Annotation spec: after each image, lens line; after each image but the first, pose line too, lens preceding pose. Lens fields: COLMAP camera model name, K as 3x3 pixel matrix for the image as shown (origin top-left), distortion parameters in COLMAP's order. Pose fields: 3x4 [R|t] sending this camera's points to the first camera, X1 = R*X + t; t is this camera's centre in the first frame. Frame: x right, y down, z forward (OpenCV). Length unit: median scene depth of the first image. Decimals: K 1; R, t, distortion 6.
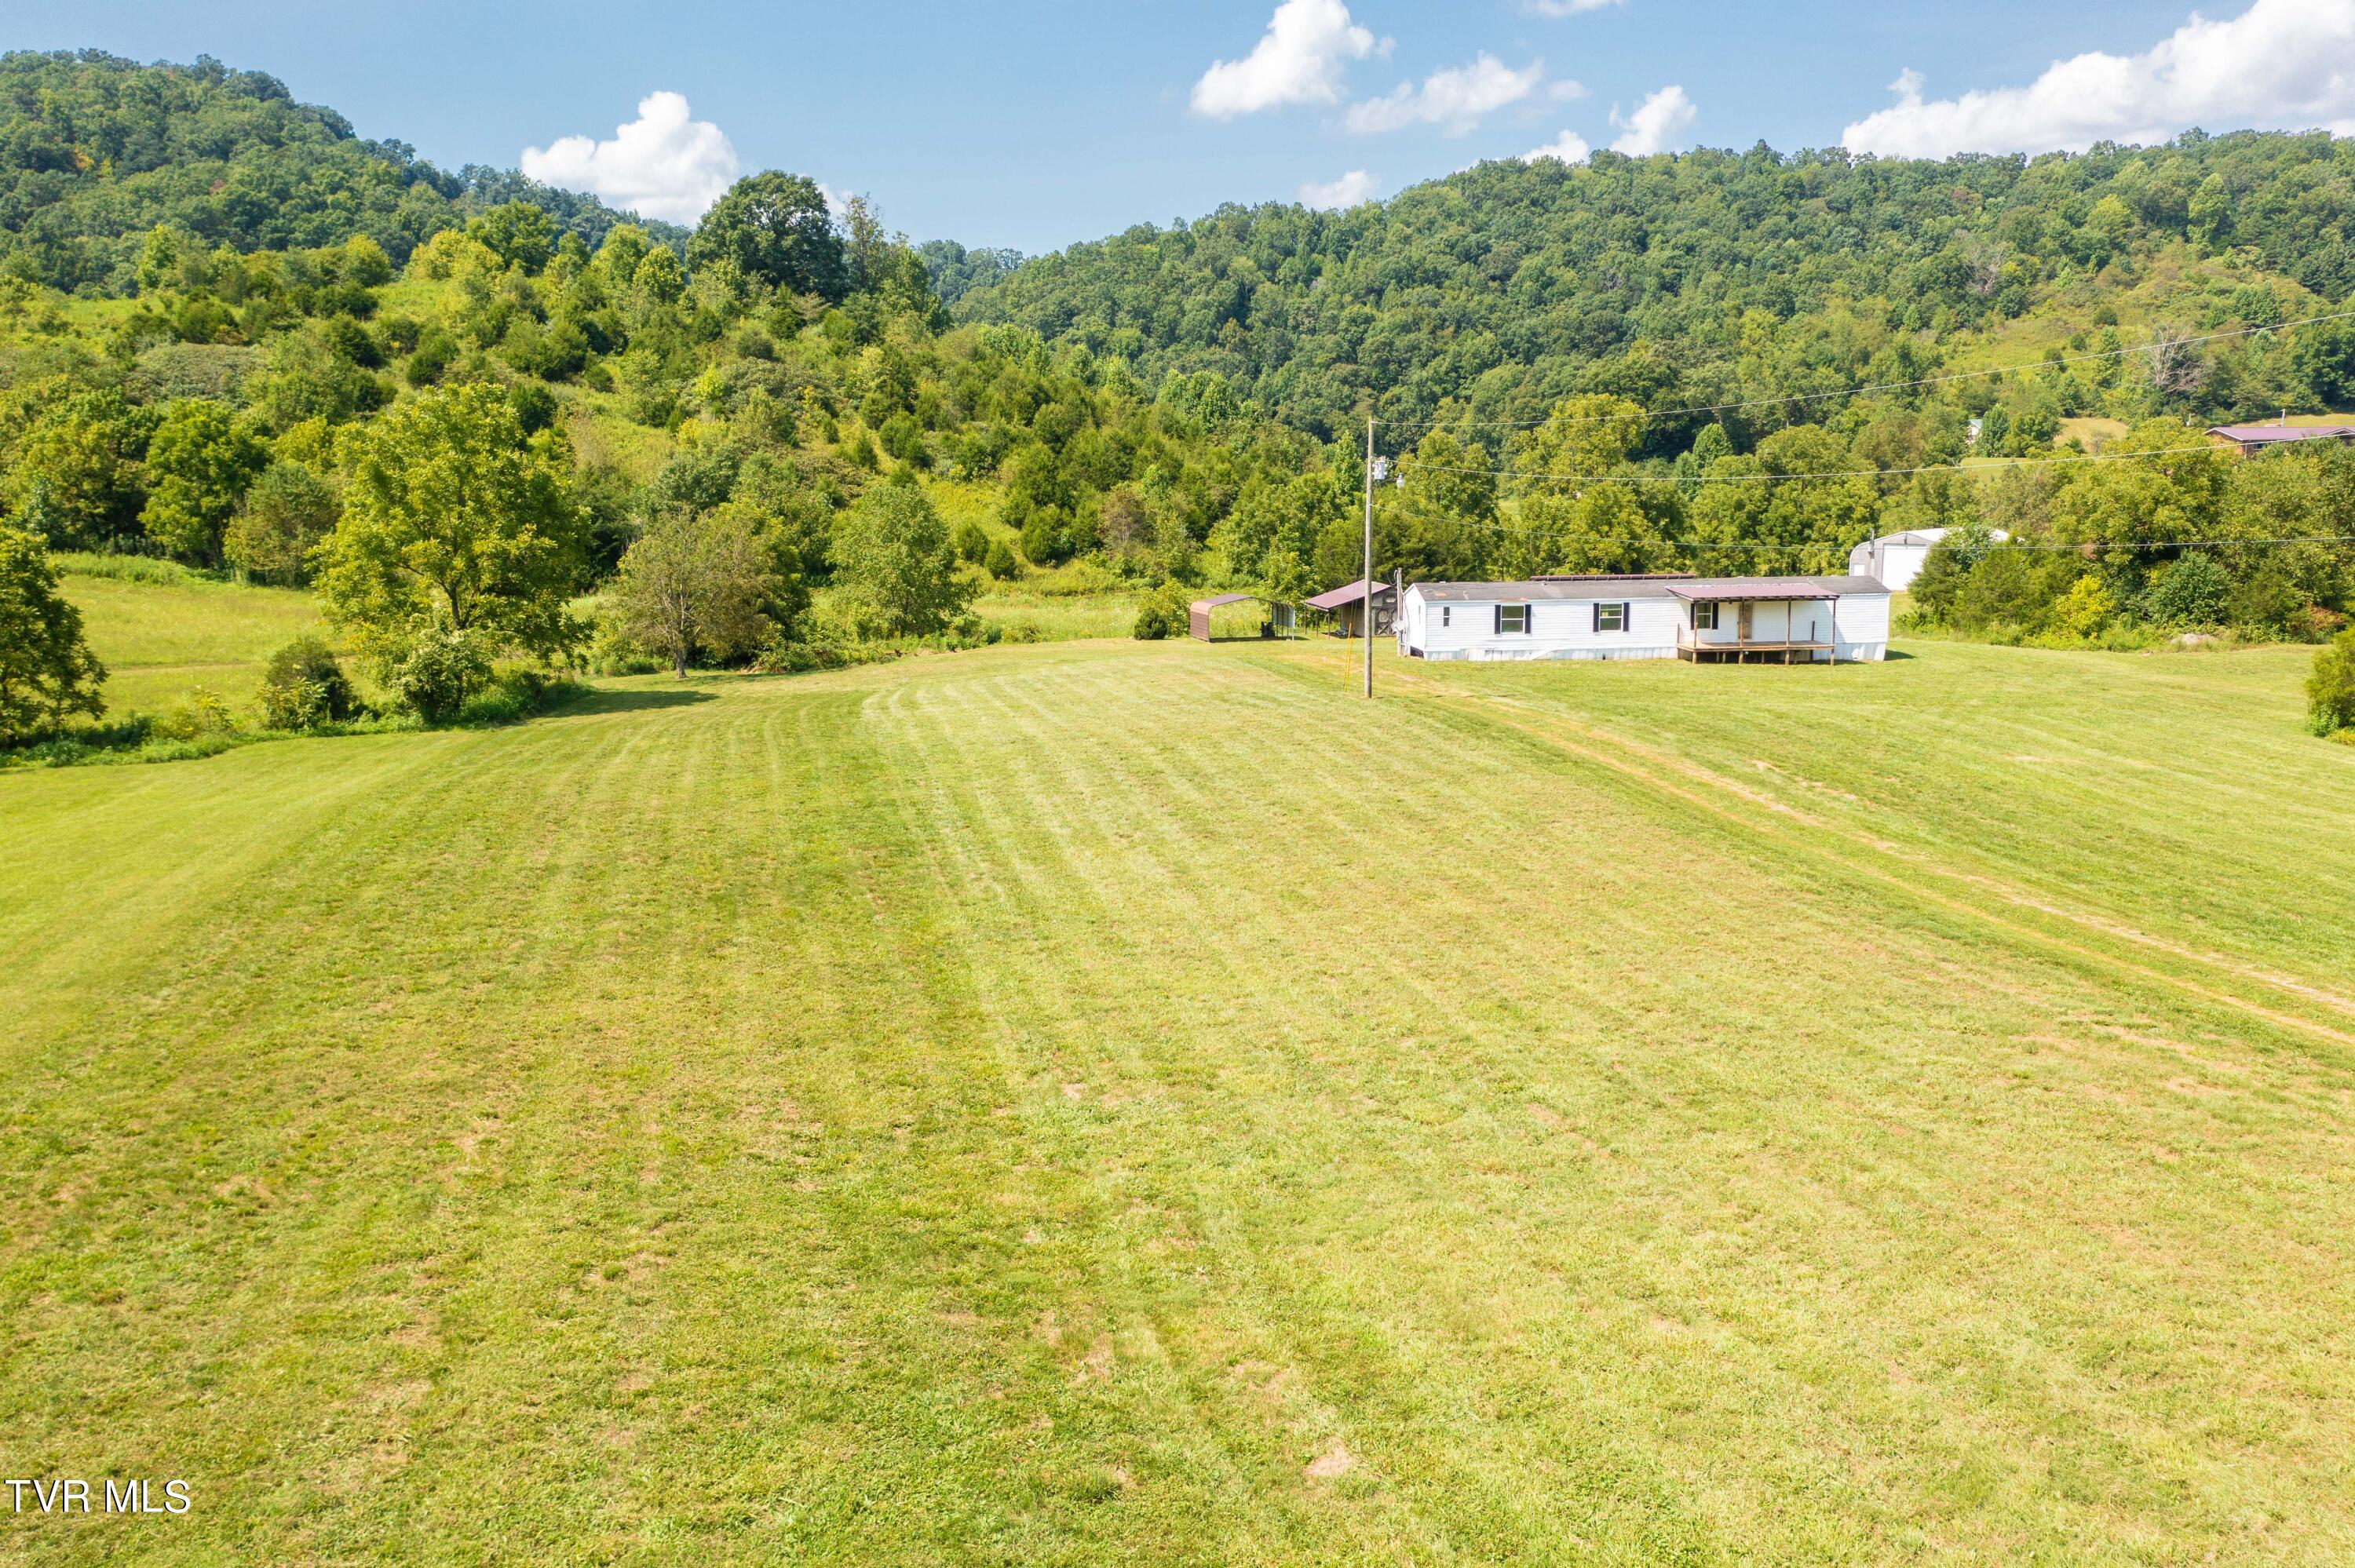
lens RADIAL K [[1870.8, 0, 1183.6], [0, 1870.8, 785.1], [0, 0, 1]] dist [-0.002652, 0.012585]
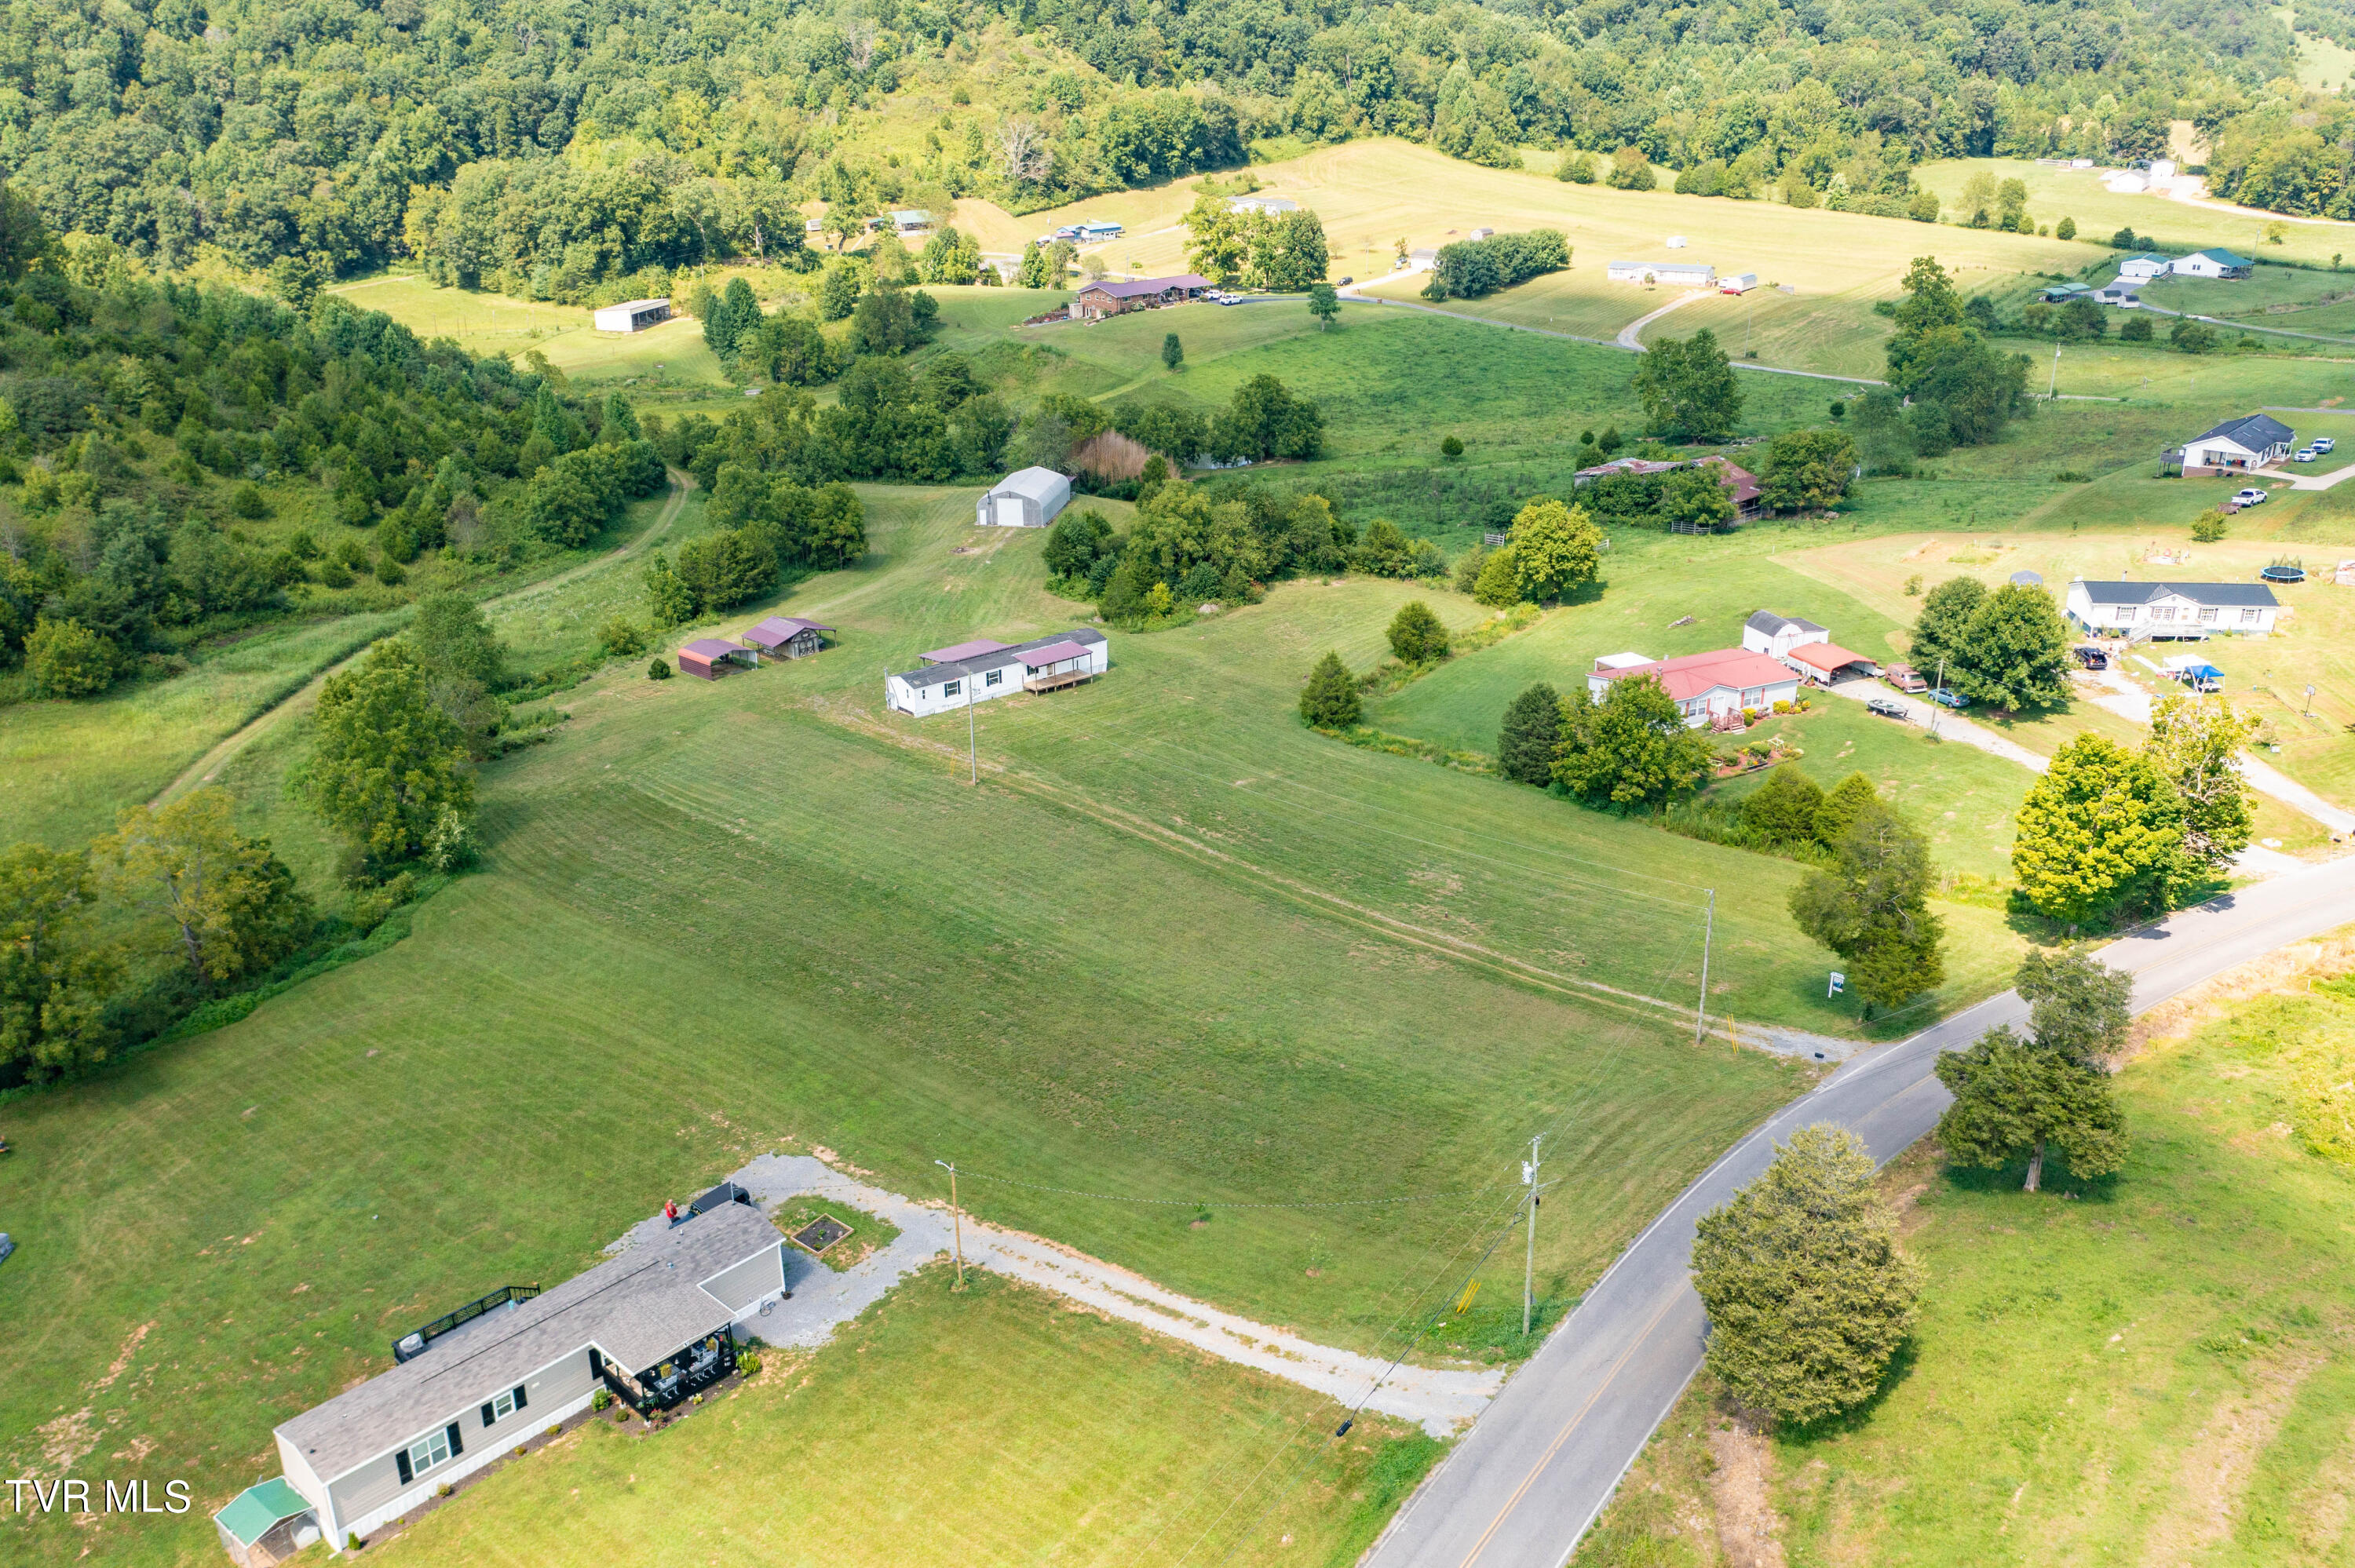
lens RADIAL K [[1870.8, 0, 1180.1], [0, 1870.8, 788.9], [0, 0, 1]] dist [-0.002652, 0.012585]
pose [[0.823403, -0.209638, 0.527313, -0.126017], [0.098173, 0.967872, 0.231488, -0.076364], [-0.558900, -0.138840, 0.817529, -0.141128]]
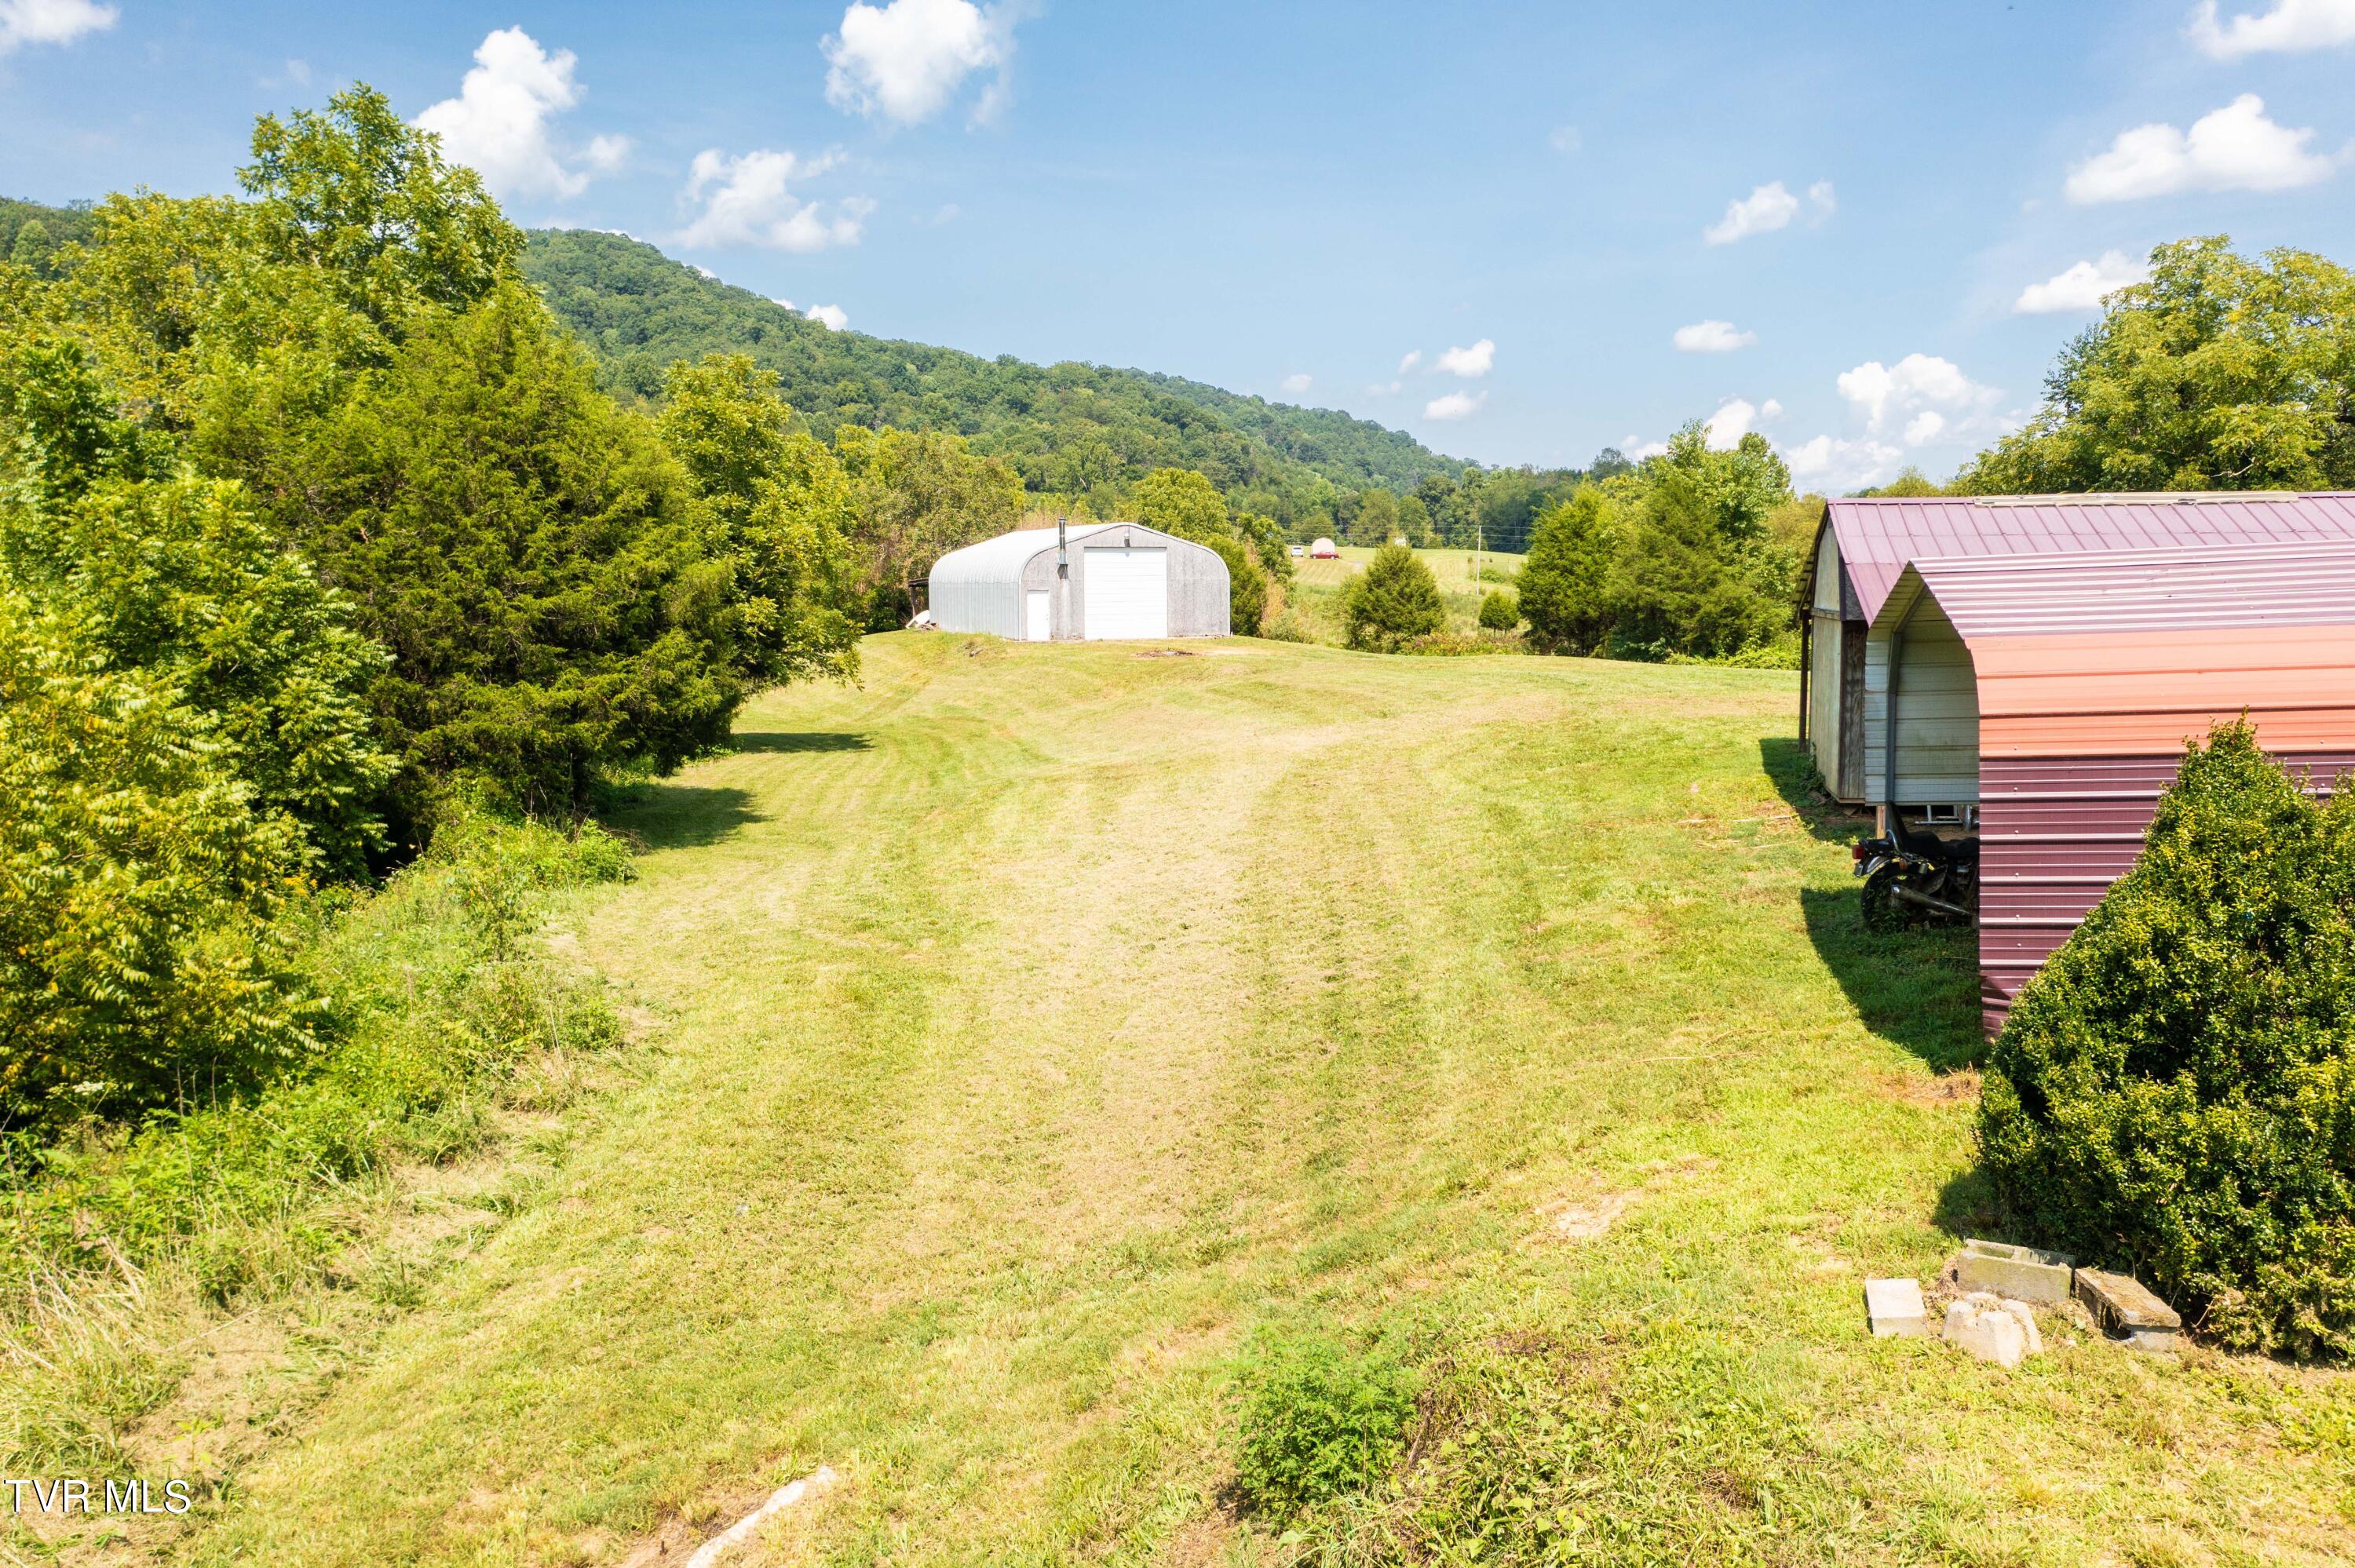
lens RADIAL K [[1870.8, 0, 1182.5], [0, 1870.8, 780.1], [0, 0, 1]] dist [-0.002652, 0.012585]
pose [[0.402748, -0.093102, 0.910564, -0.020818], [0.164049, 0.986047, 0.028260, -0.024586], [-0.900490, 0.137995, 0.412402, 0.244409]]
